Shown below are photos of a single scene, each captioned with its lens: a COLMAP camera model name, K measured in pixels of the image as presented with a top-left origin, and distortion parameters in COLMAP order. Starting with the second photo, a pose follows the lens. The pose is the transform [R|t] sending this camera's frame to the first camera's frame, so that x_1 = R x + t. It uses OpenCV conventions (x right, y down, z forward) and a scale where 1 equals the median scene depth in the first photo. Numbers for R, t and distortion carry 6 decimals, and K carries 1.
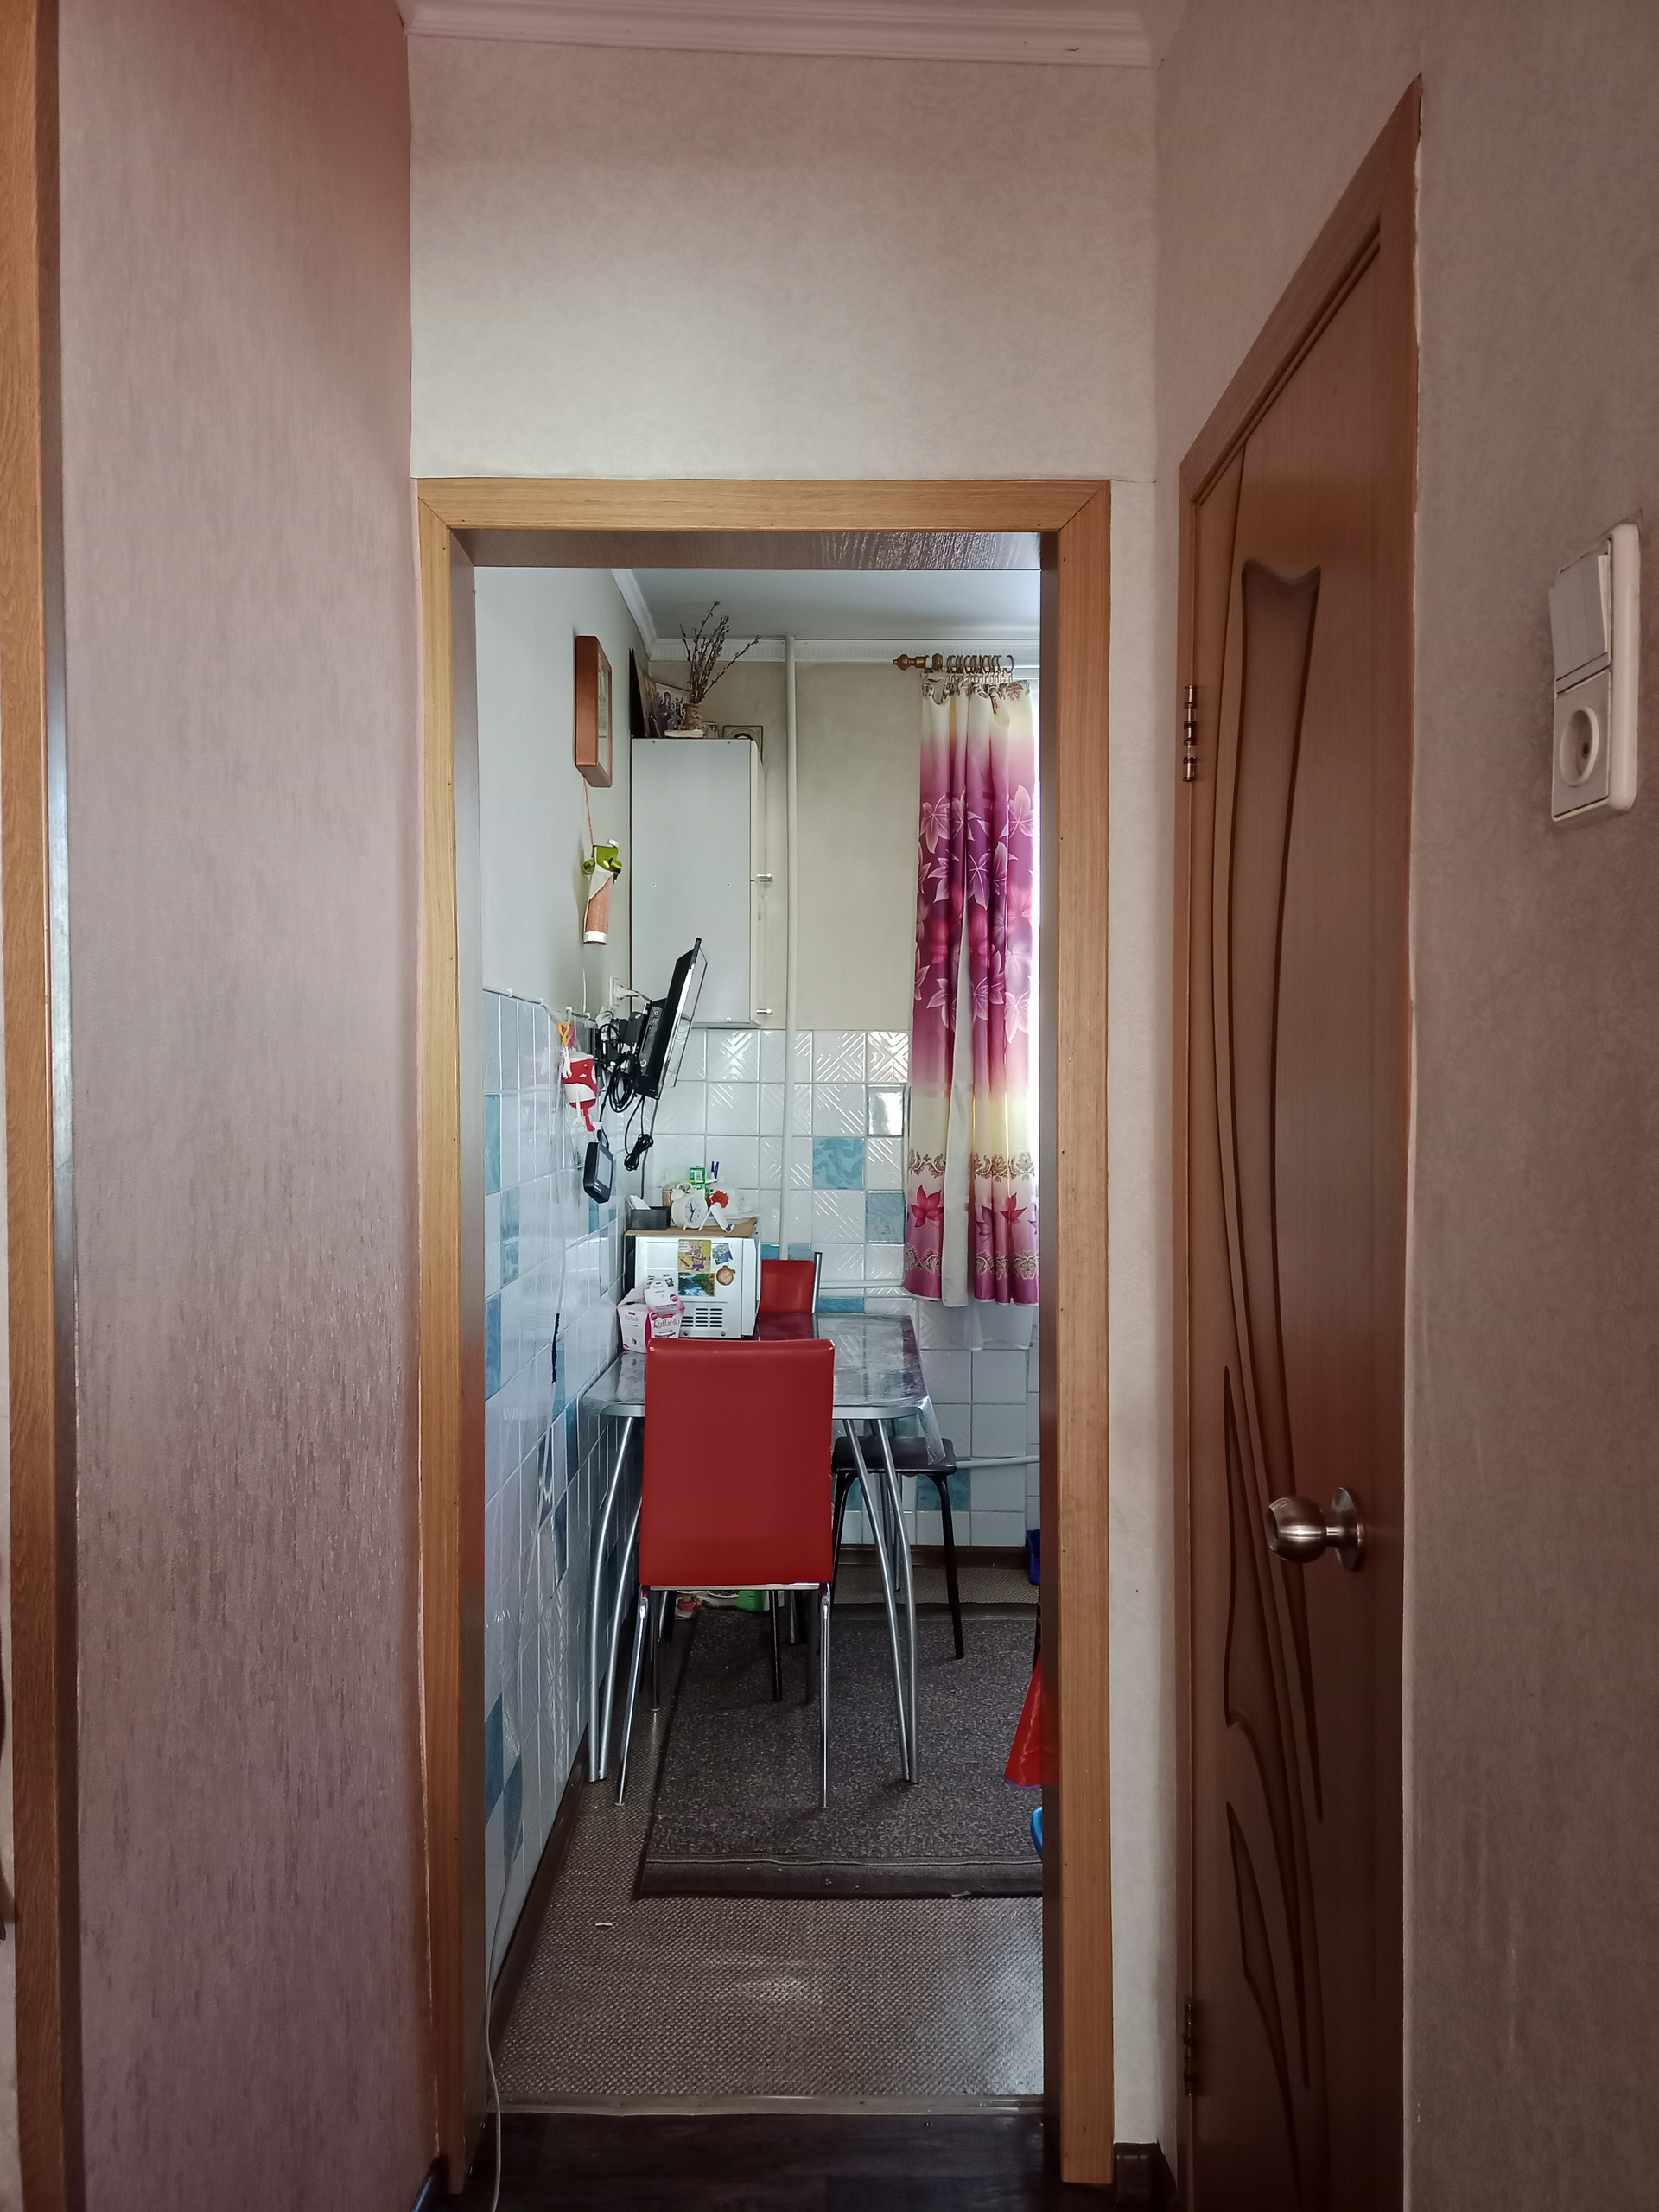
lens RADIAL K [[1621.1, 0, 829.5], [0, 1621.1, 1106.0], [0, 0, 1]] dist [0.098428, -0.148992]
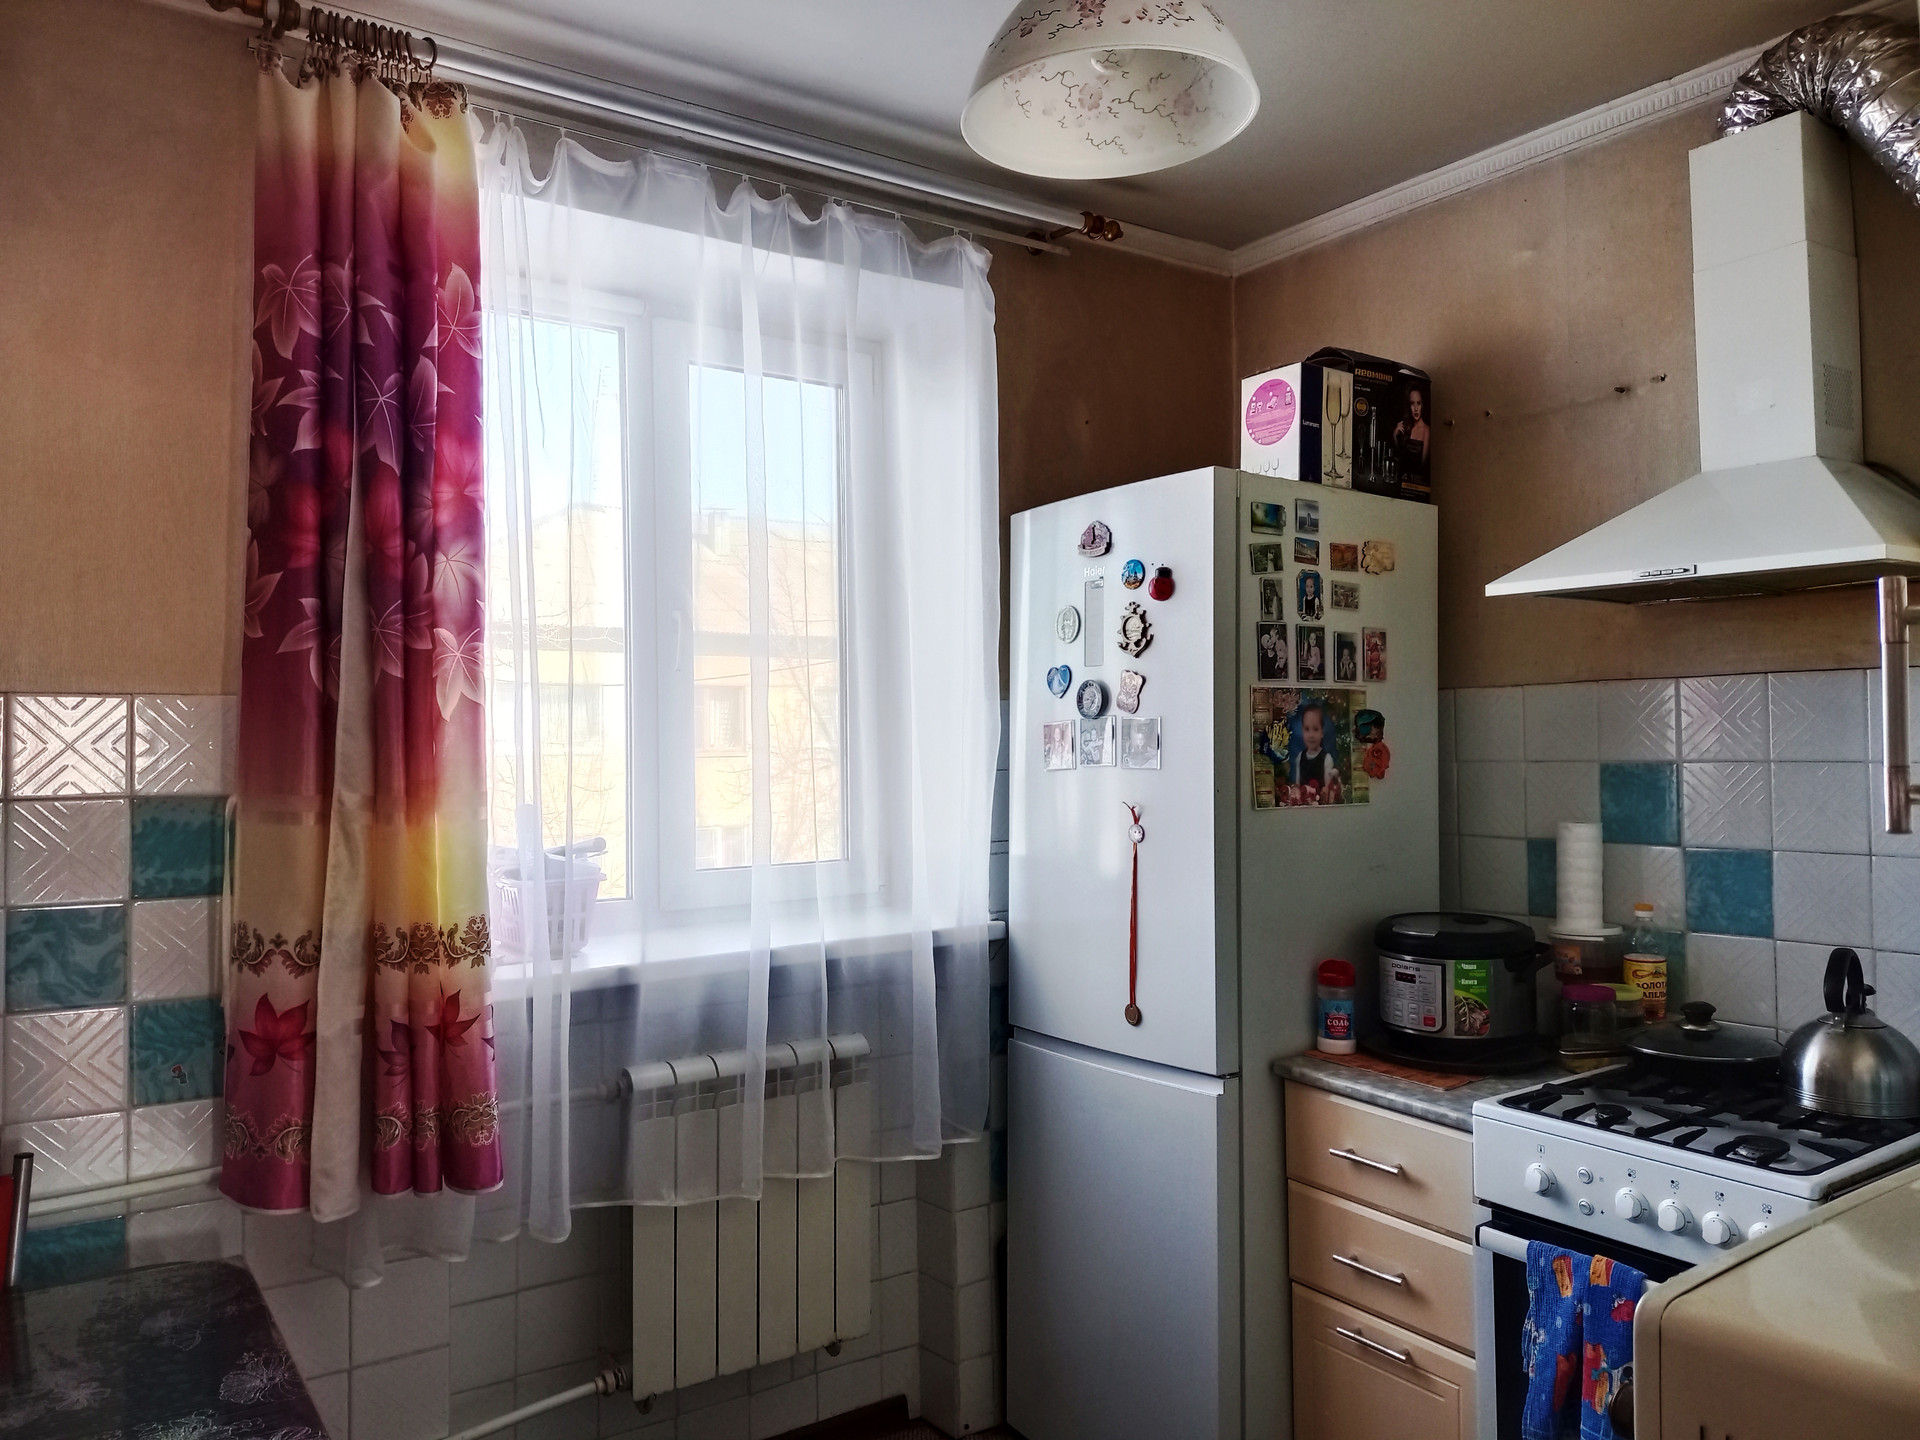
lens RADIAL K [[1407.1, 0, 960.0], [0, 1407.1, 720.0], [0, 0, 1]] dist [0.098428, -0.148992]
pose [[0.816355, 0.000627, 0.577550, -0.025926], [0.017722, 0.999501, -0.026134, -0.022932], [-0.577278, 0.031570, 0.815937, 0.500871]]
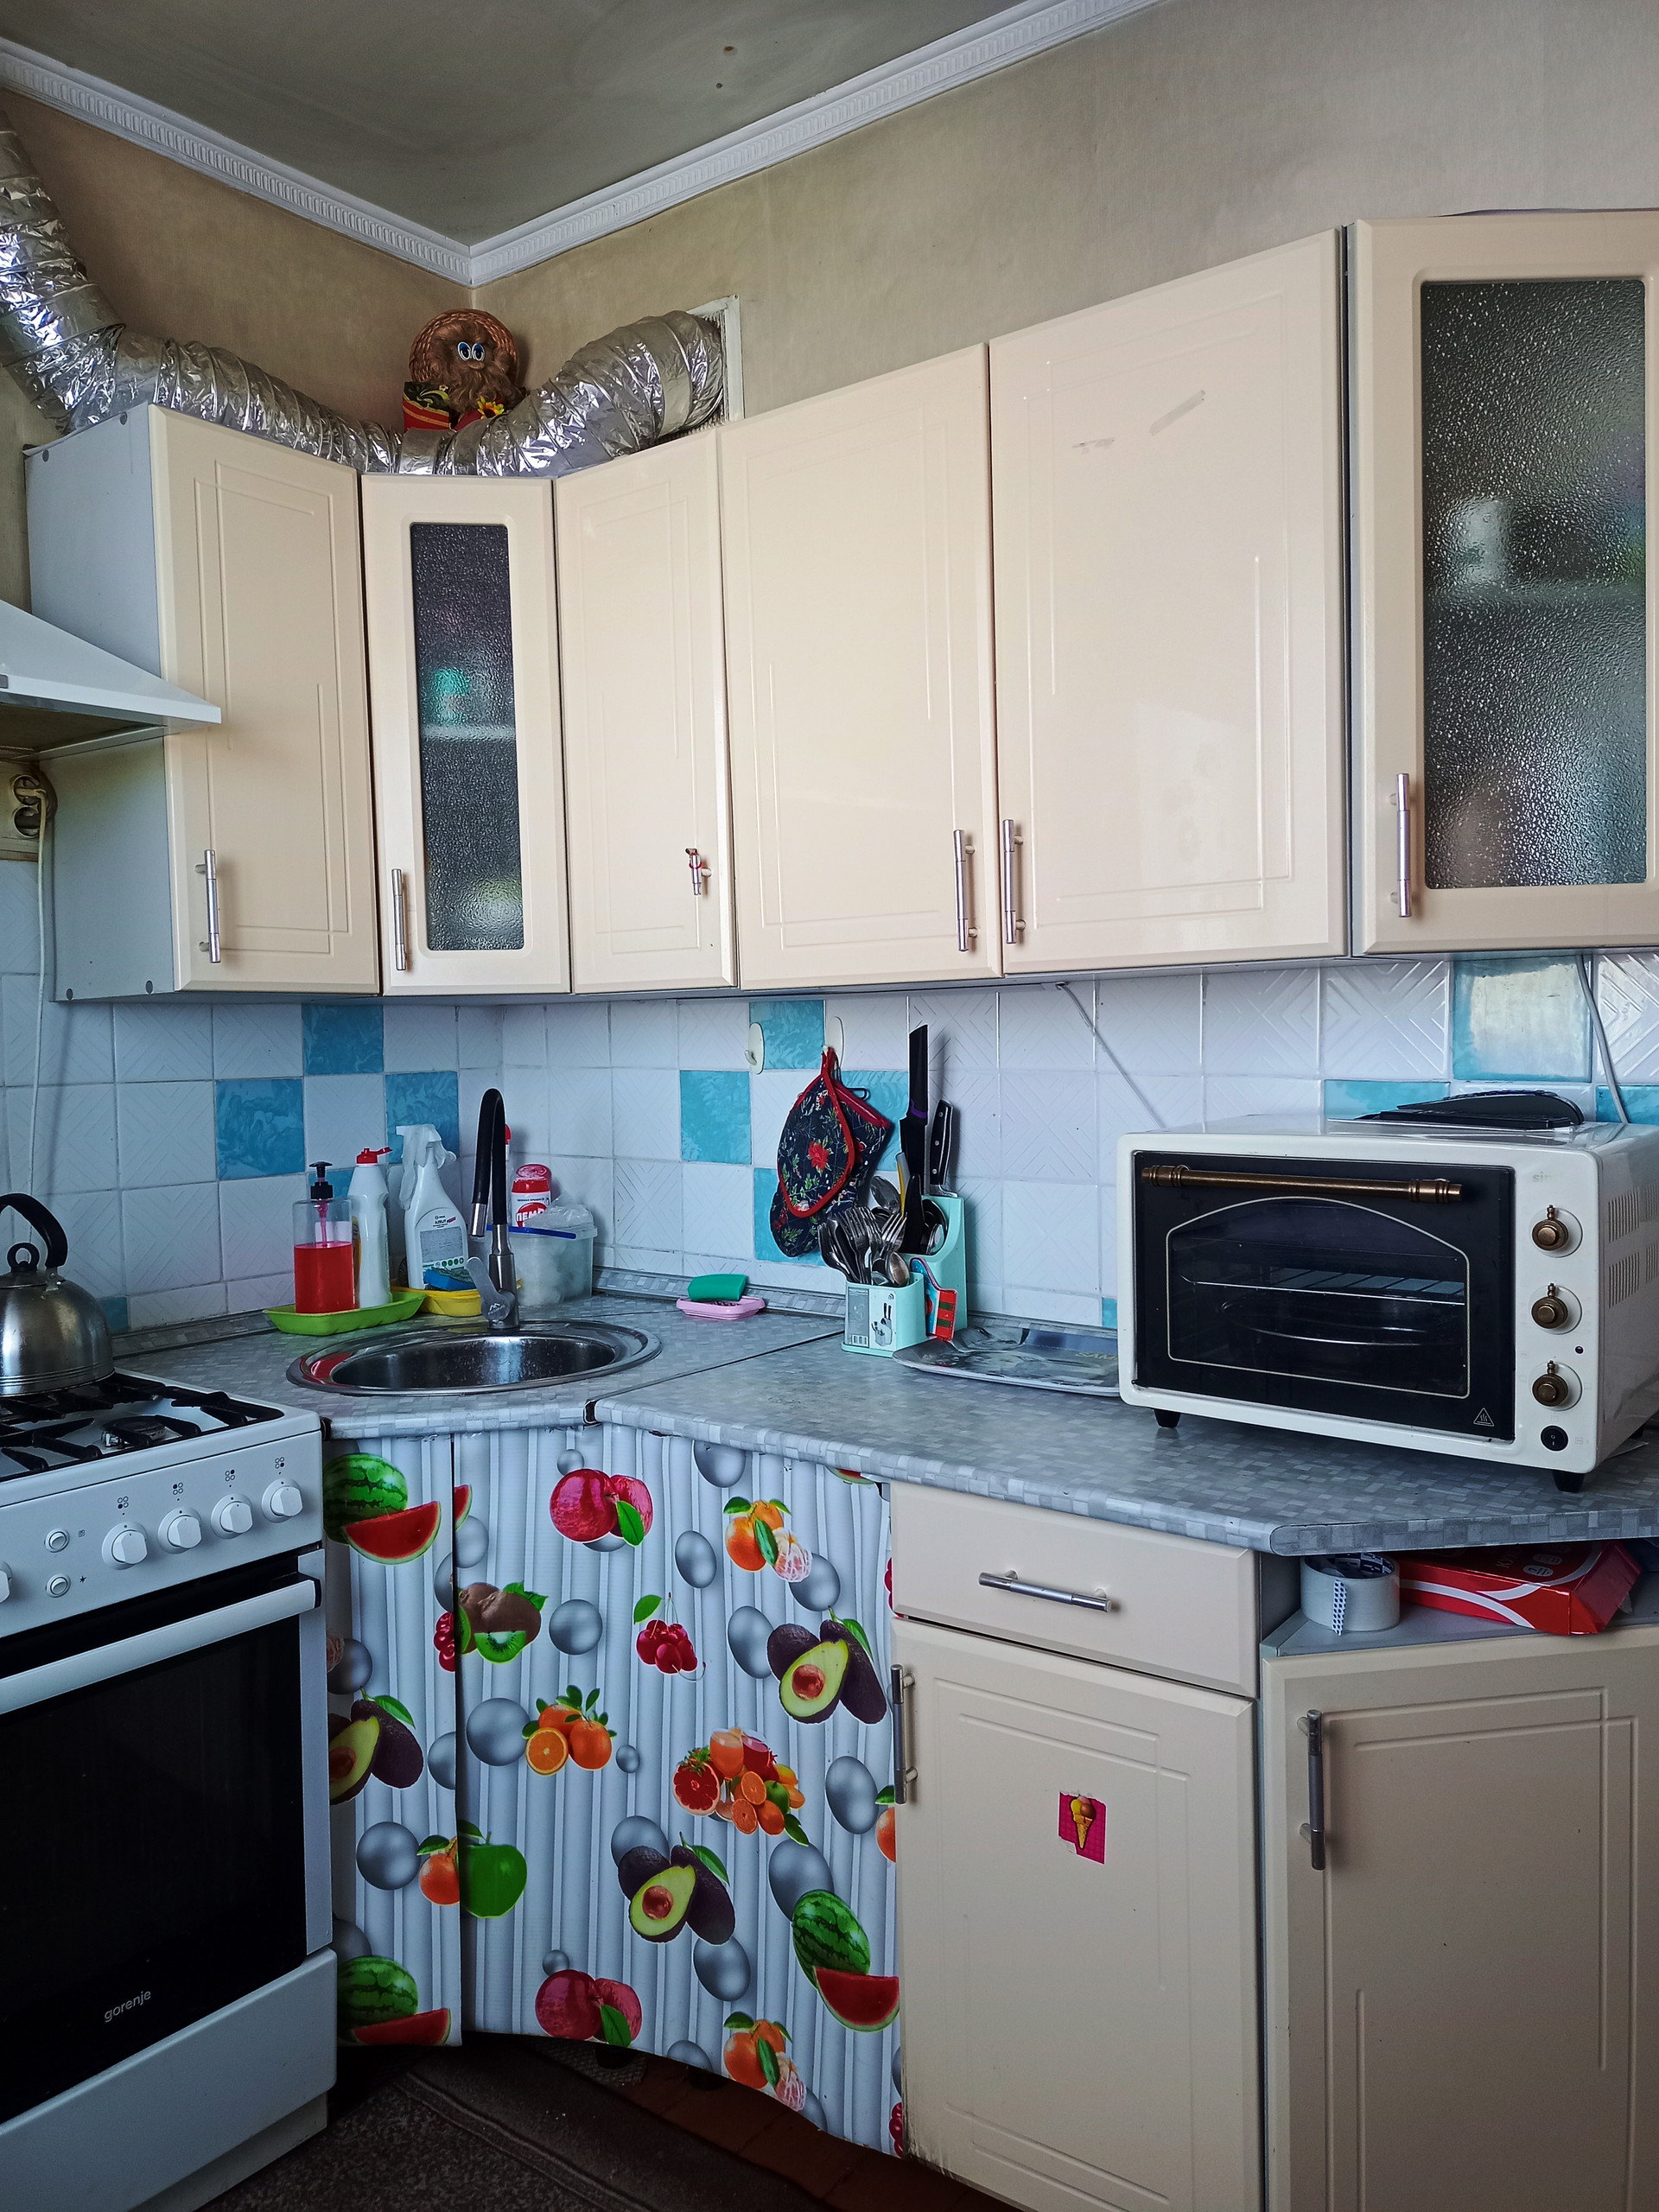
lens RADIAL K [[1621.1, 0, 829.5], [0, 1621.1, 1106.0], [0, 0, 1]] dist [0.098428, -0.148992]
pose [[-0.801861, -0.009647, 0.597432, 0.052442], [0.035651, 0.997316, 0.063954, 0.002565], [-0.596446, 0.072581, -0.799365, 0.957963]]
